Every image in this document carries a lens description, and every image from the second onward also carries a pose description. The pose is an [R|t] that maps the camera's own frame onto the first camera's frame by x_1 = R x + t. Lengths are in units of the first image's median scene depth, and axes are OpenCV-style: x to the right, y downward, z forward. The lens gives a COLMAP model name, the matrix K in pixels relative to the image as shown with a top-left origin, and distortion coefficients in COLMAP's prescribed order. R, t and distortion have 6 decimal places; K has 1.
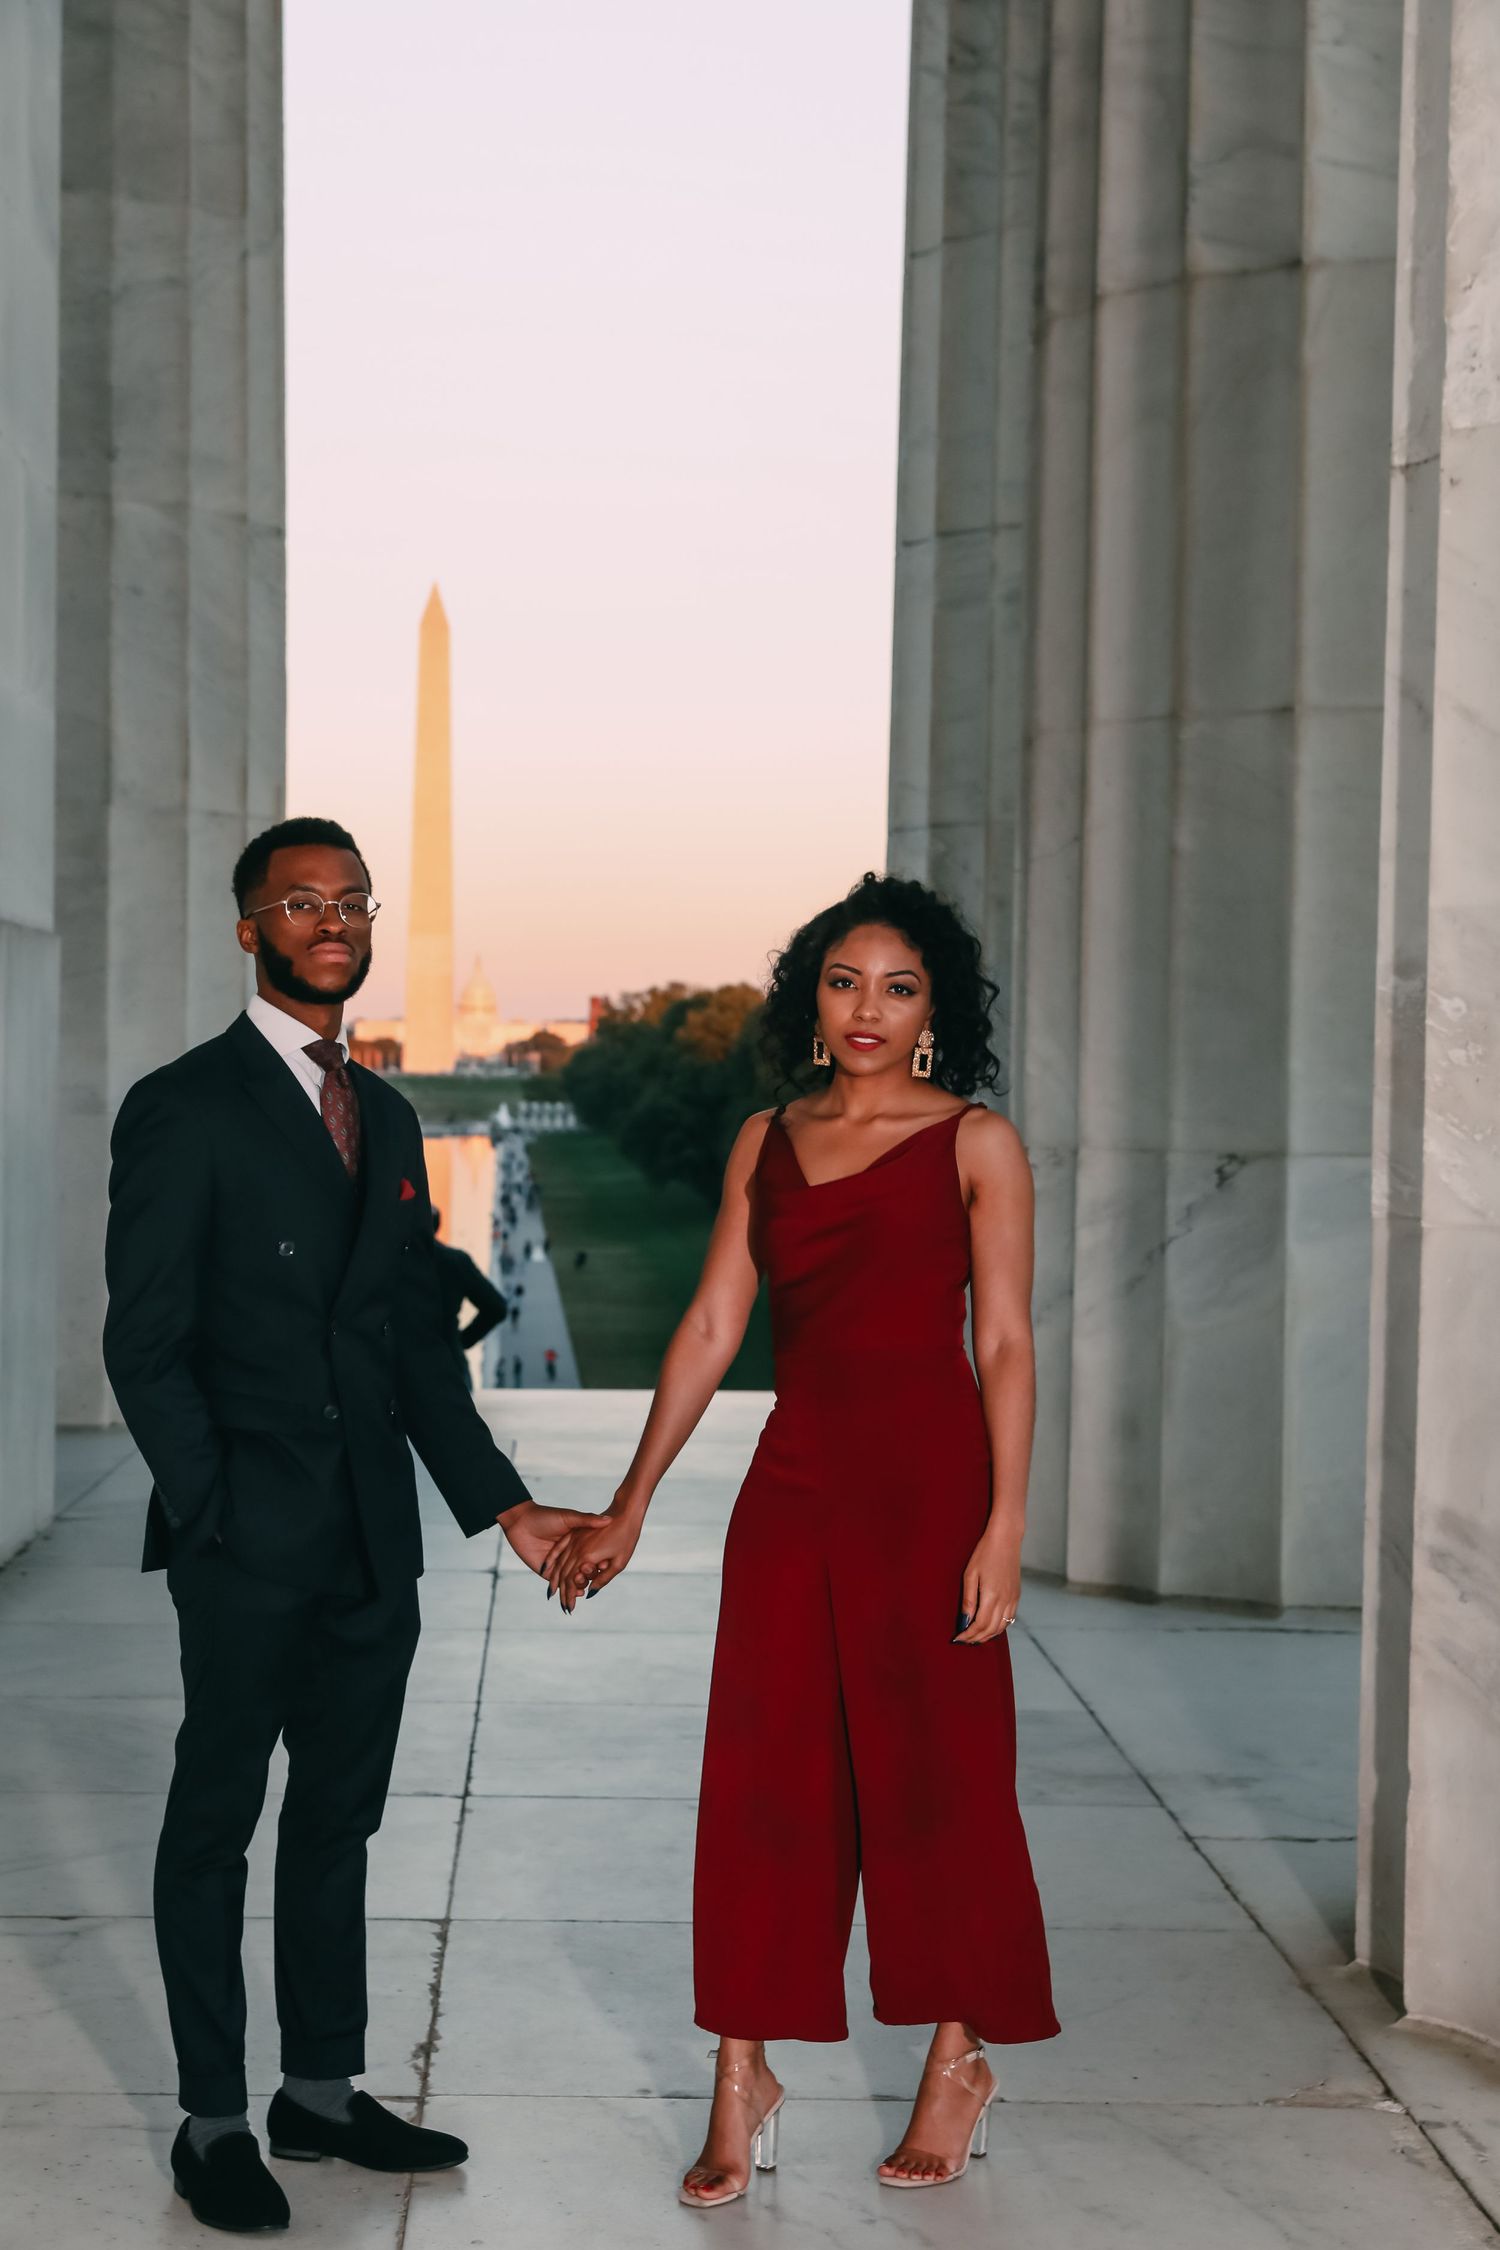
lens RADIAL K [[3894.6, 0, 750.0], [0, 3894.6, 1125.0], [0, 0, 1]] dist [0.000043, -0.001737]
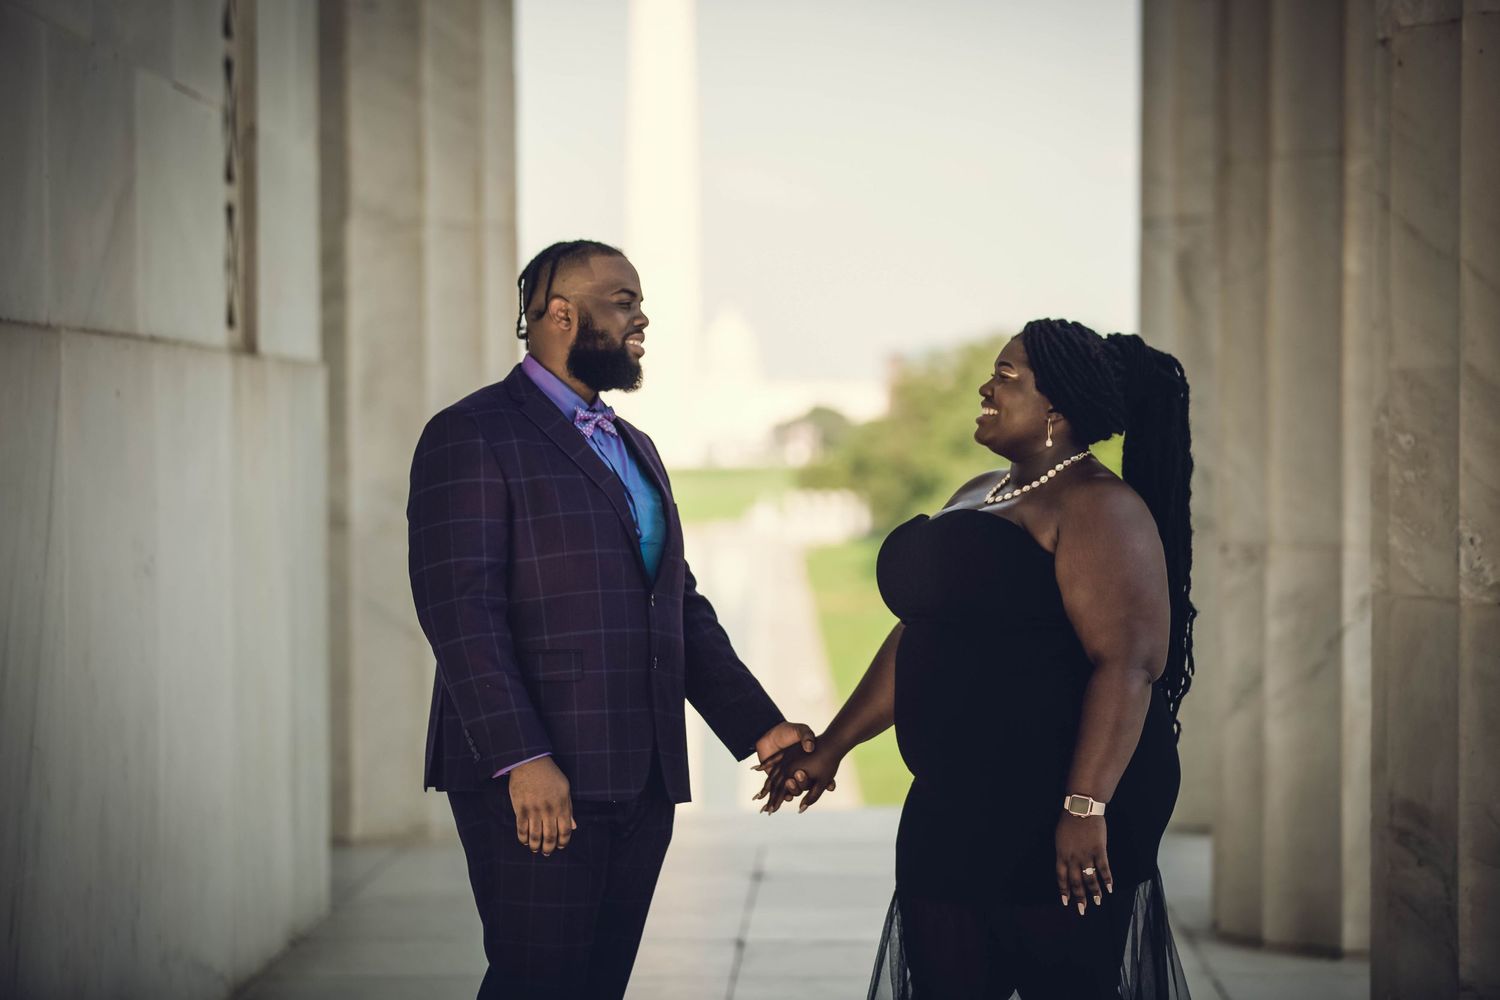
lens RADIAL K [[5363.5, 0, 750.0], [0, 5363.5, 500.0], [0, 0, 1]] dist [-0.056433, -1.005952]
pose [[0.997651, -0.017169, -0.066316, 0.072837], [0.016830, 0.999842, -0.005661, -0.002060], [0.066403, 0.004532, 0.997783, -0.930627]]
